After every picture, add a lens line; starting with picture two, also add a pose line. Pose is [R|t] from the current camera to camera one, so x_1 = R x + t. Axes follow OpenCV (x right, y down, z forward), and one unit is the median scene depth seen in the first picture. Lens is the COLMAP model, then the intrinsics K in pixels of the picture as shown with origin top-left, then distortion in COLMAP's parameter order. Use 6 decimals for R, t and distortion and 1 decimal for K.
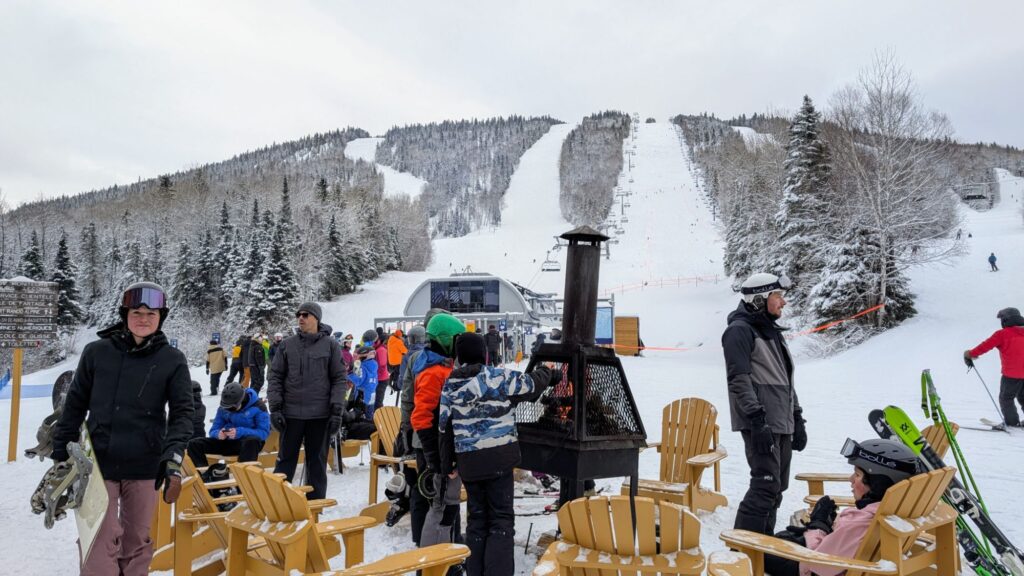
lens RADIAL K [[721.1, 0, 512.0], [0, 721.1, 288.0], [0, 0, 1]] dist [0.021530, -0.001265]
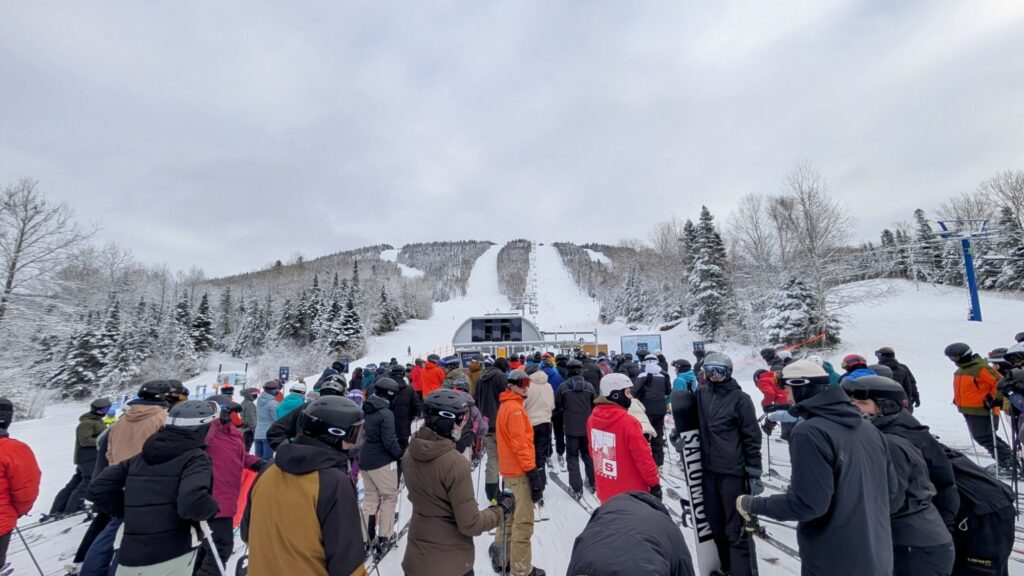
lens RADIAL K [[381.5, 0, 512.0], [0, 381.5, 288.0], [0, 0, 1]] dist [0.000257, 0.000054]
pose [[0.993738, 0.013550, 0.110912, -0.048587], [-0.001230, 0.993886, -0.110403, 0.005037], [-0.111729, 0.109575, 0.987679, 0.098631]]
